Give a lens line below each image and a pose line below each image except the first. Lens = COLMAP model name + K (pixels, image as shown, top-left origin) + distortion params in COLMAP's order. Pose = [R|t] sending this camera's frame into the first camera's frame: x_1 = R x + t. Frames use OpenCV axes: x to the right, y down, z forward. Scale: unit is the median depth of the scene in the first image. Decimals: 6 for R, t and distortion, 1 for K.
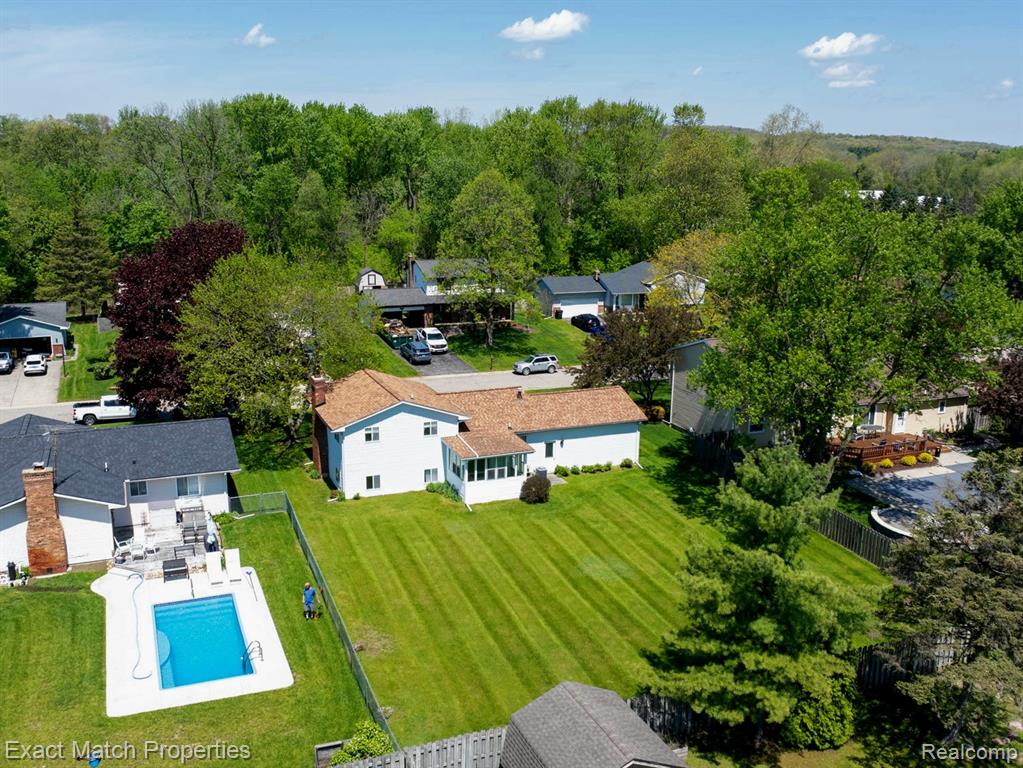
lens RADIAL K [[987.9, 0, 511.5], [0, 987.9, 384.0], [0, 0, 1]] dist [-0.007182, -0.025137]
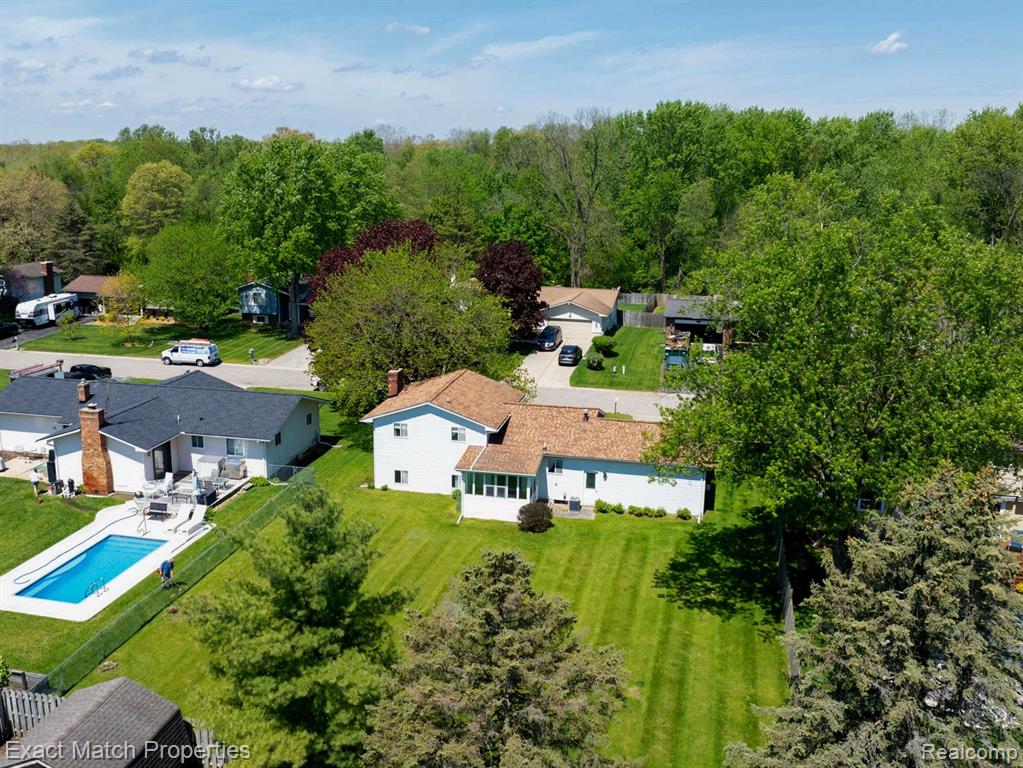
lens RADIAL K [[987.9, 0, 511.5], [0, 987.9, 384.0], [0, 0, 1]] dist [-0.007182, -0.025137]
pose [[0.816441, 0.129444, -0.562732, 0.516137], [-0.134454, 0.990379, 0.032742, -0.044766], [0.561556, 0.048930, 0.825991, 0.216167]]
